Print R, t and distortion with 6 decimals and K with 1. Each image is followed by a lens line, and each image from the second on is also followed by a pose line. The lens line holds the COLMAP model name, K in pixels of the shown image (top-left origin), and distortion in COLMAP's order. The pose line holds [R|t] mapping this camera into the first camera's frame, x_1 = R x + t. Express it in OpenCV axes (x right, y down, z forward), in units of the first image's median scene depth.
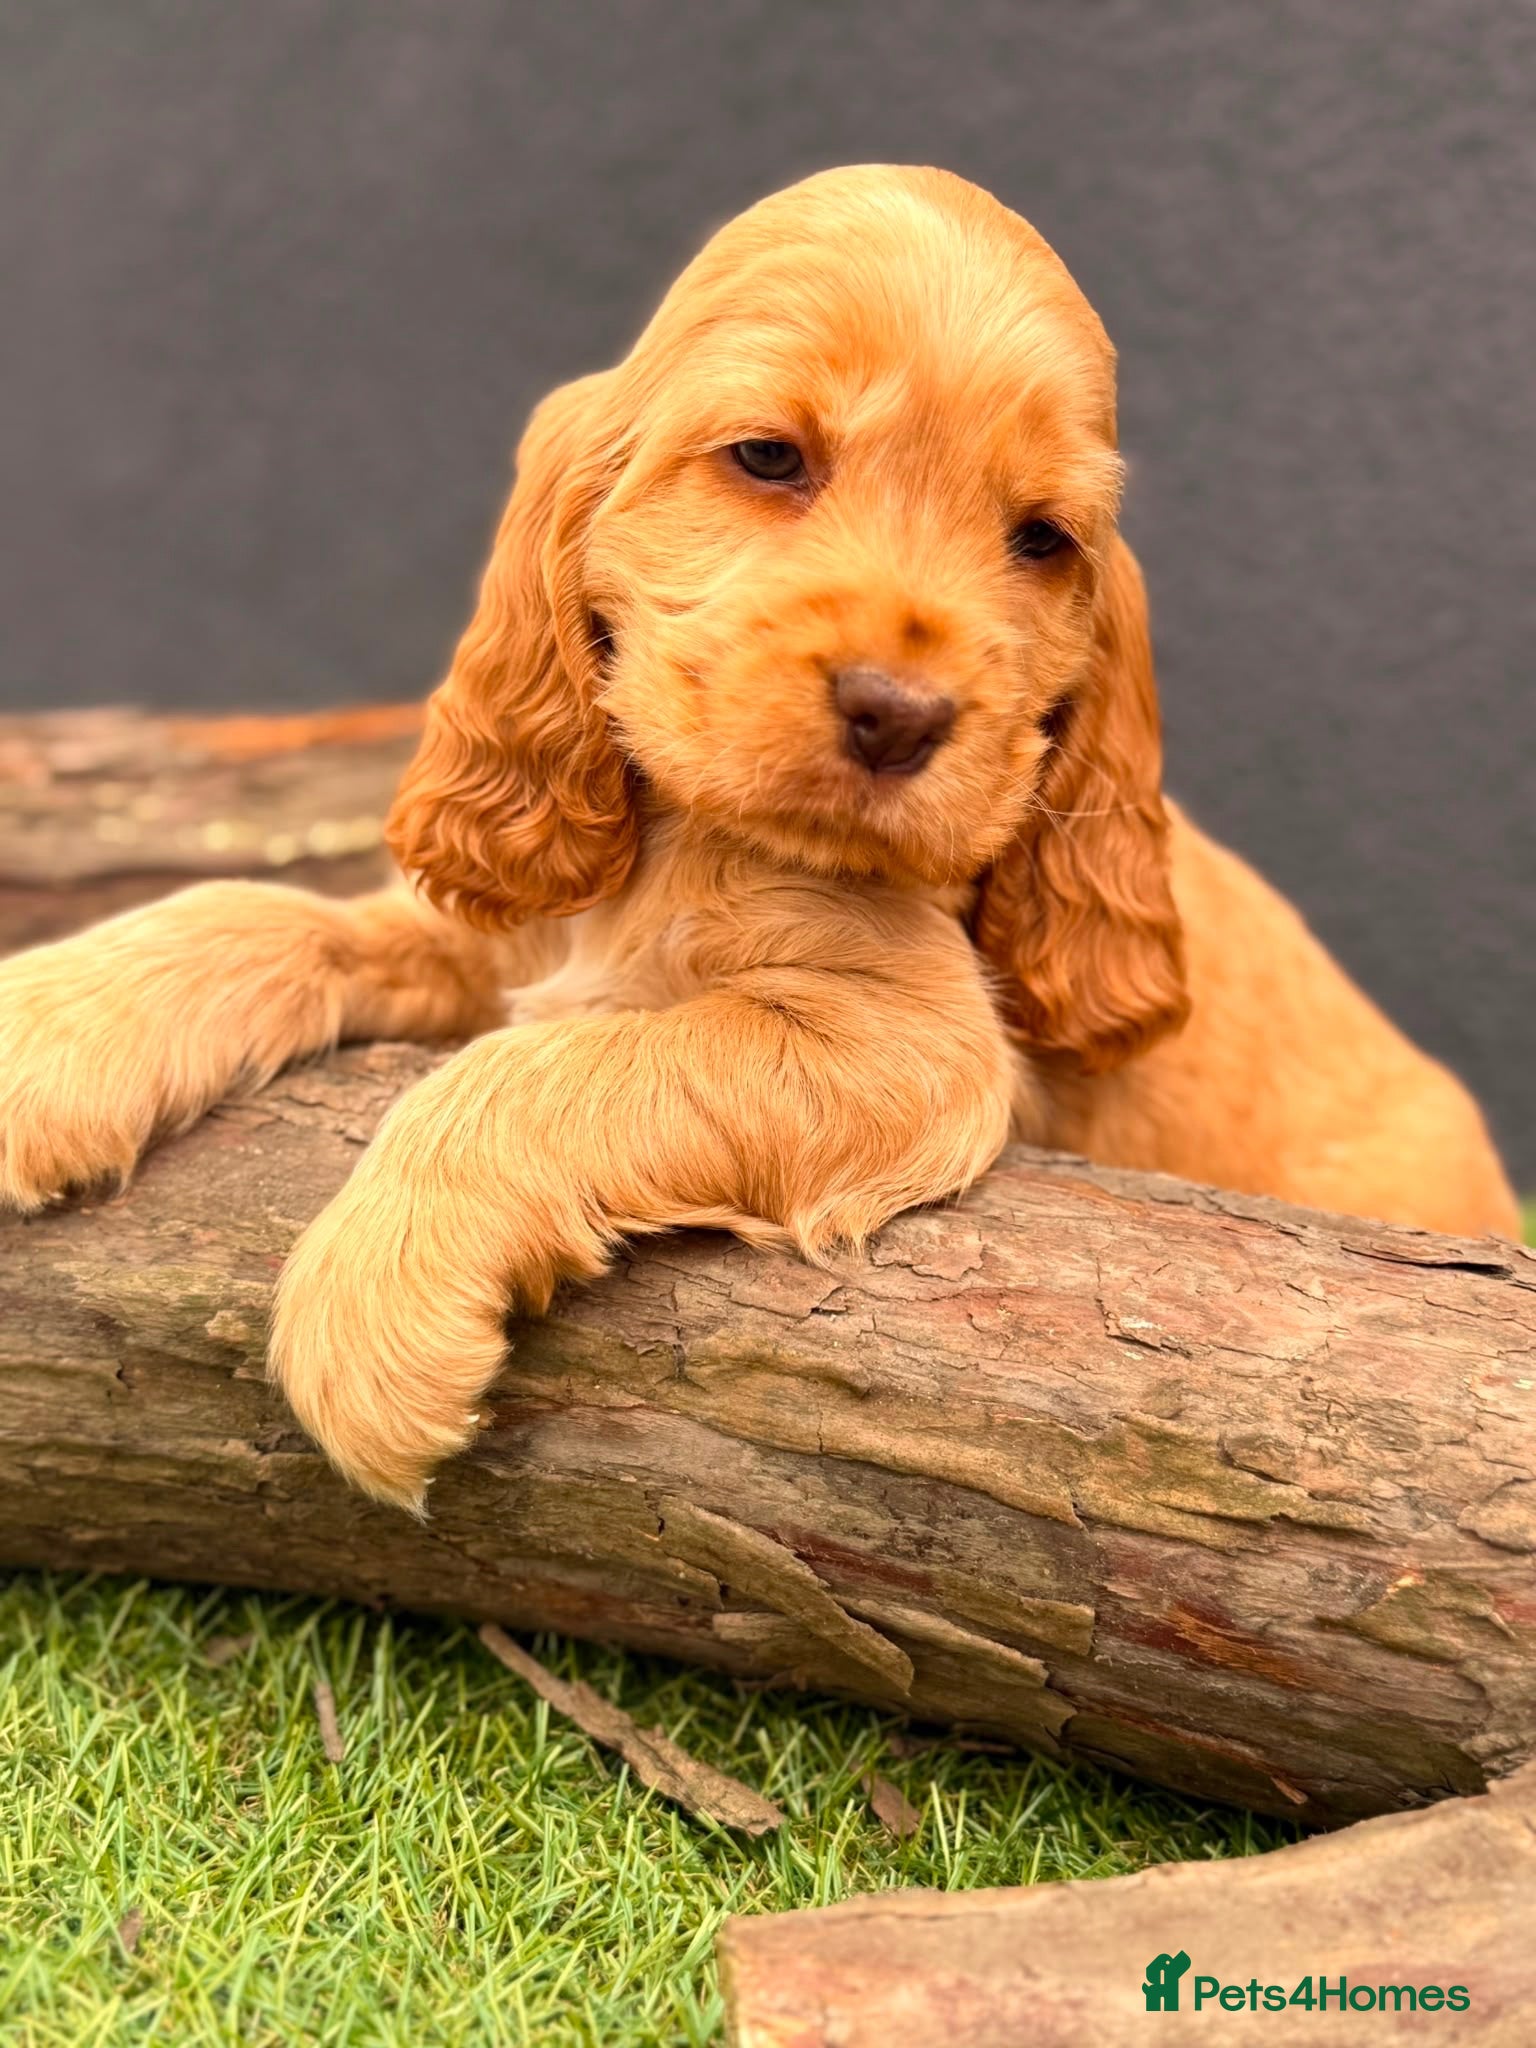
lens RADIAL K [[2499.5, 0, 768.0], [0, 2499.5, 1024.0], [0, 0, 1]] dist [0.237810, -0.514605]
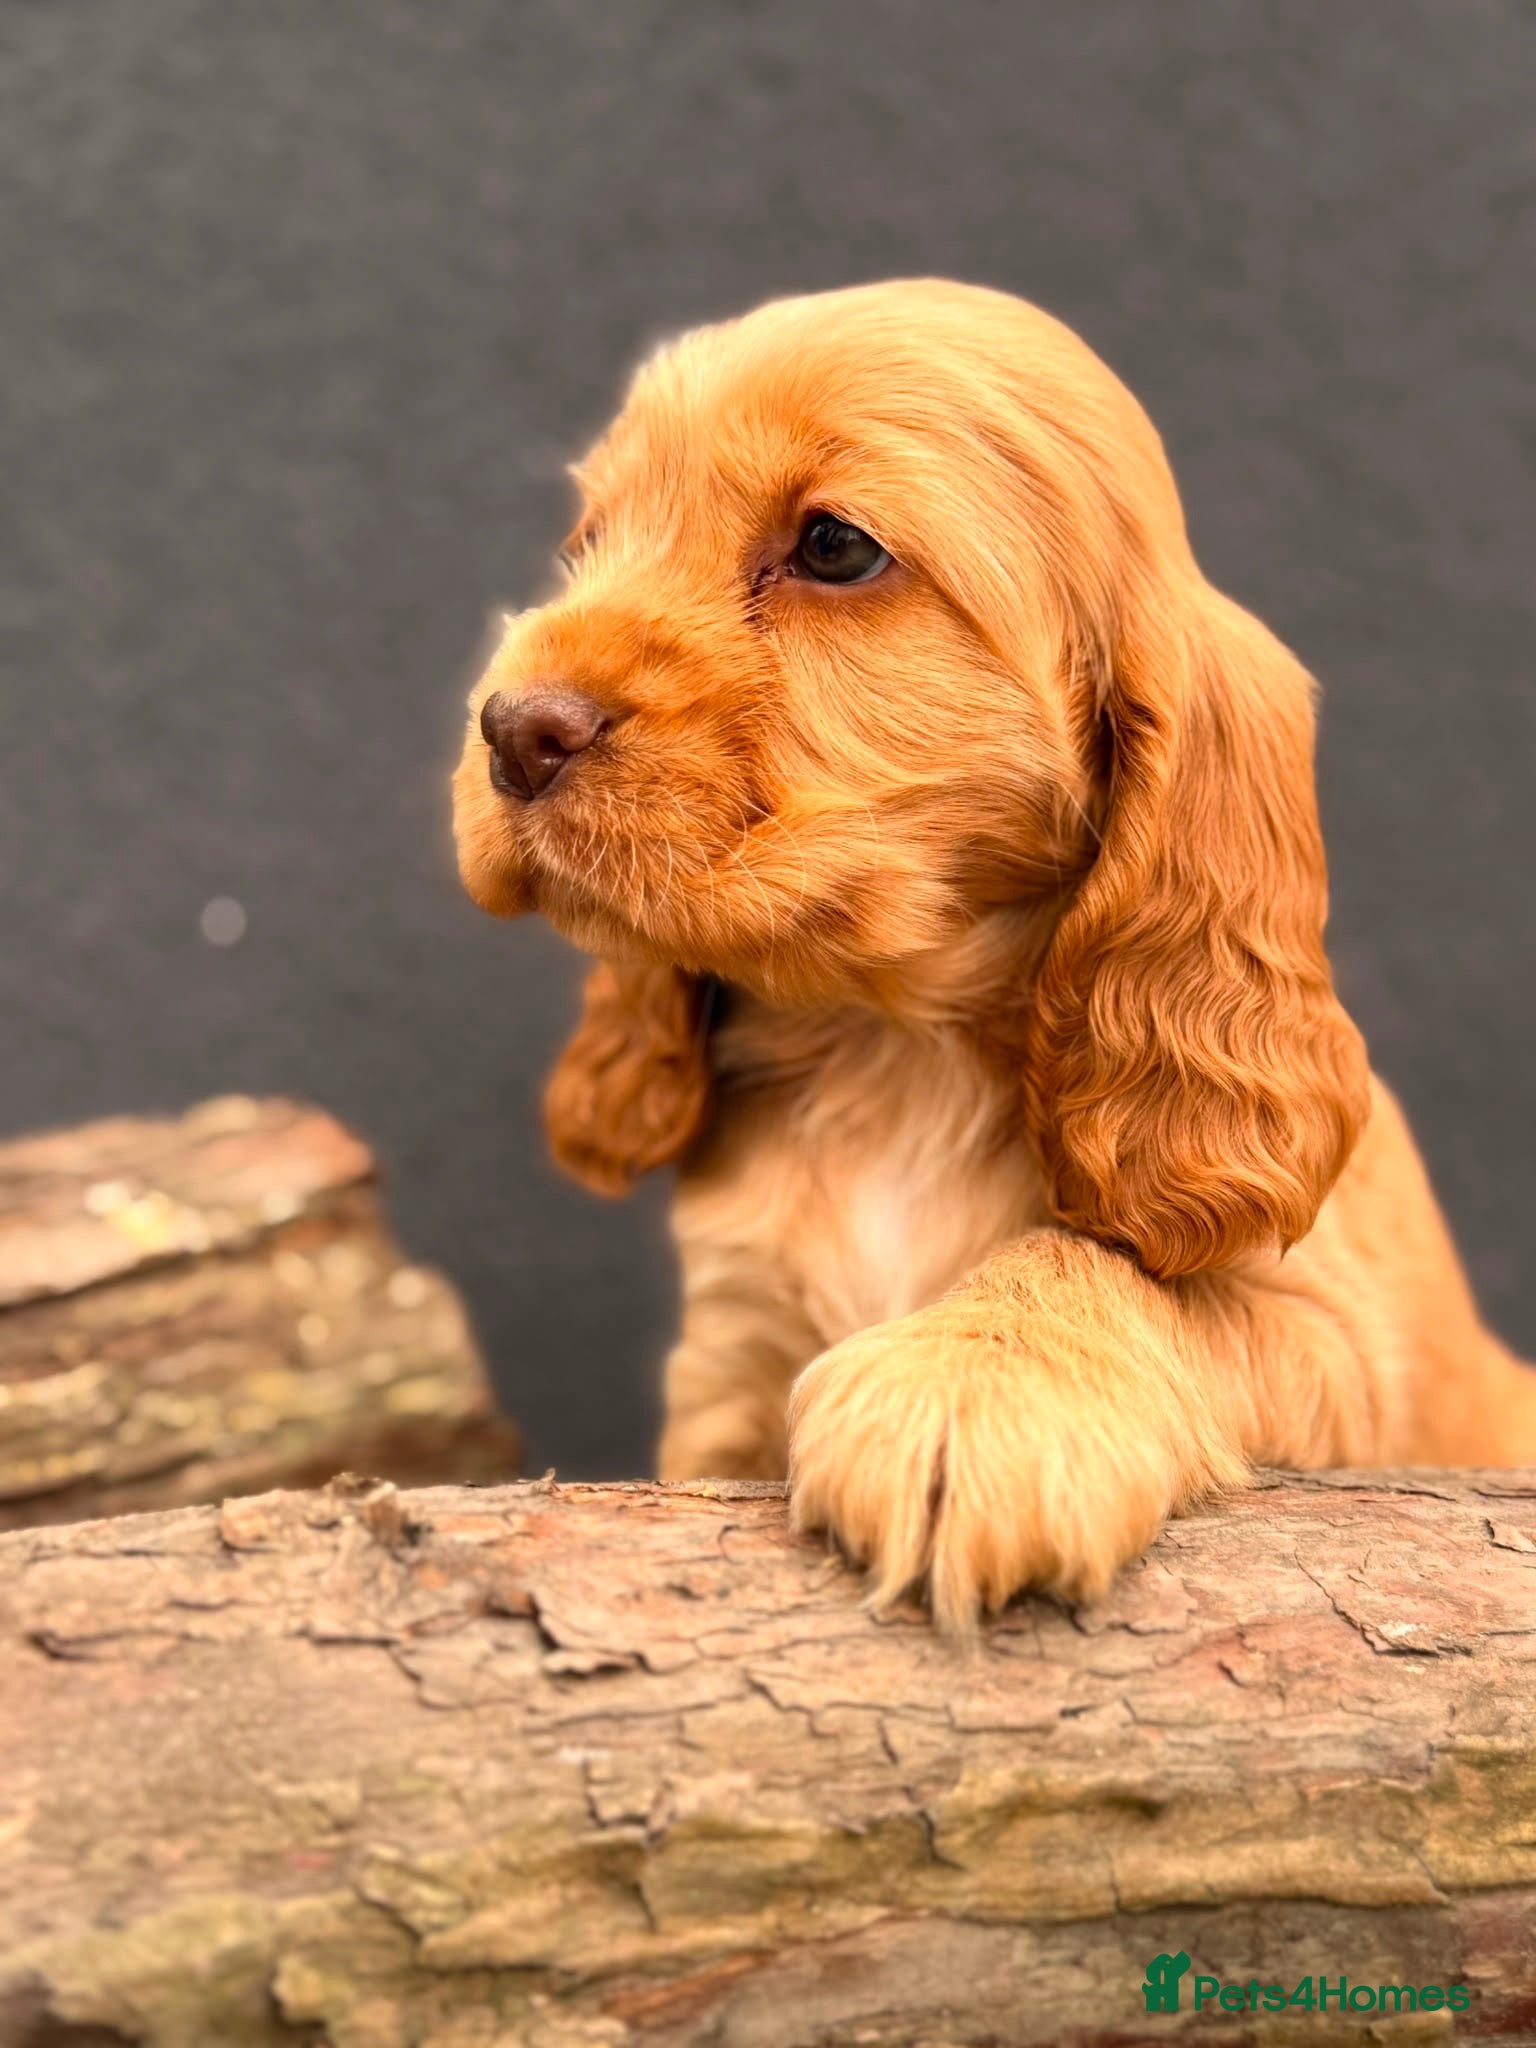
lens RADIAL K [[2499.5, 0, 768.0], [0, 2499.5, 1024.0], [0, 0, 1]] dist [0.237810, -0.514605]
pose [[0.816405, -0.087083, 0.570876, -0.462385], [0.182976, 0.976637, -0.112693, -0.014960], [-0.547725, 0.196460, 0.813266, 0.404610]]
